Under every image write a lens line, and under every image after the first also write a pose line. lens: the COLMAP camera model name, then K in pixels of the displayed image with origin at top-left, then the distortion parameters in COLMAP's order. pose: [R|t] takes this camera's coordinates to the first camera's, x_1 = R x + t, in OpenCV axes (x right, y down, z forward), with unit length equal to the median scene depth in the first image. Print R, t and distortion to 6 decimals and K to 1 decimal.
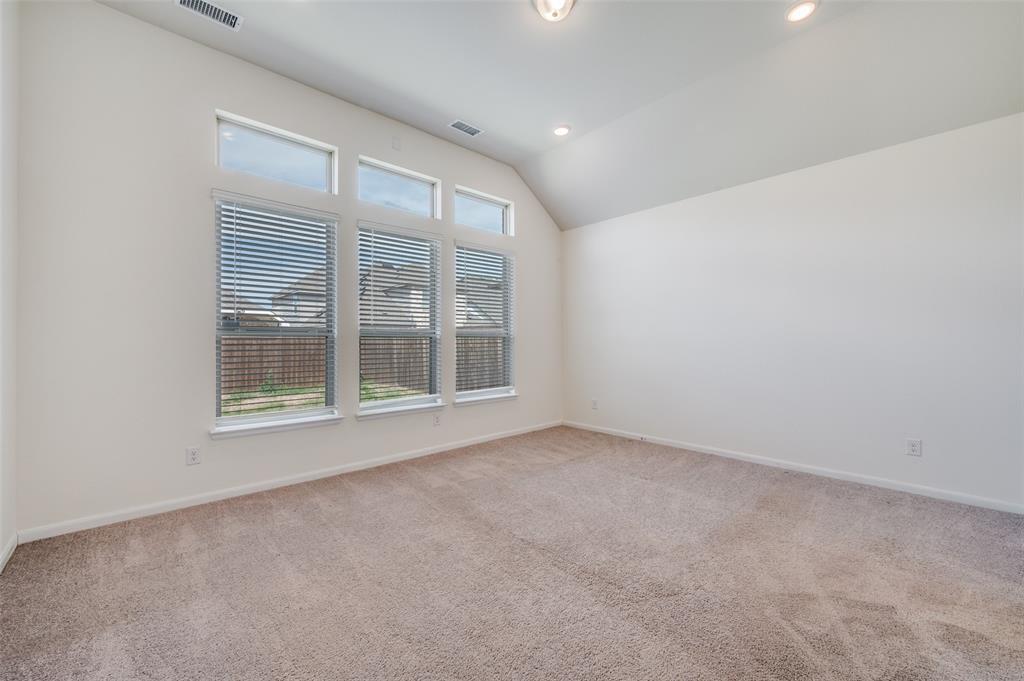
lens RADIAL K [[412.7, 0, 510.5], [0, 412.7, 340.0], [0, 0, 1]] dist [-0.001554, -0.000022]
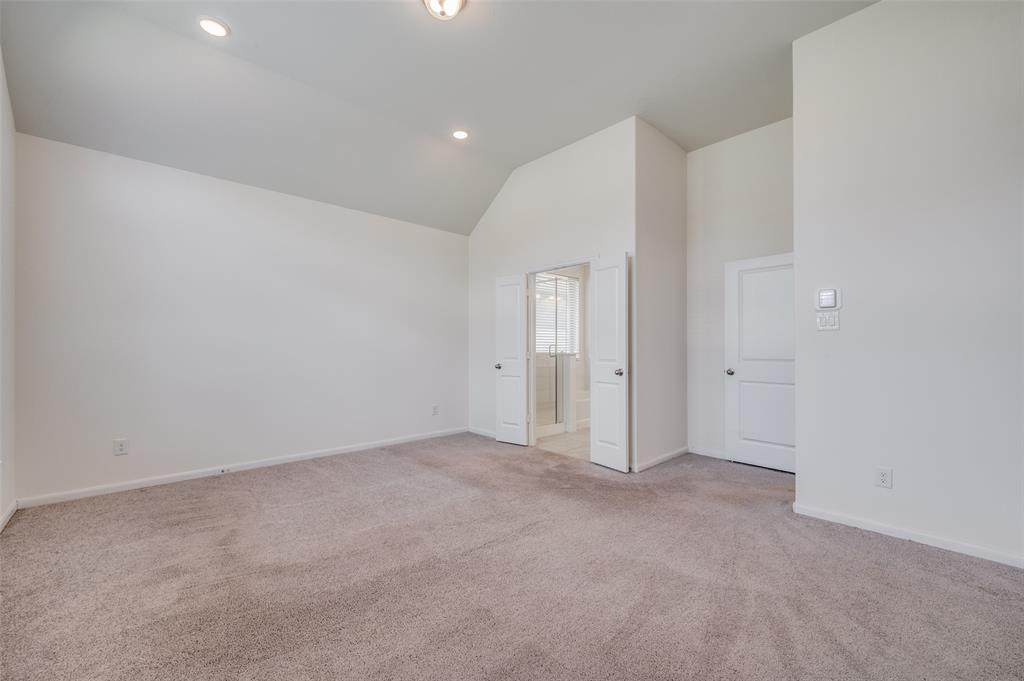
lens RADIAL K [[412.7, 0, 512.7], [0, 412.7, 344.4], [0, 0, 1]] dist [-0.001554, -0.000022]
pose [[-0.028989, 0.012508, 0.999501, -0.795944], [-0.002646, 0.999917, -0.012590, 0.014451], [-0.999576, -0.003009, -0.028954, 0.804584]]
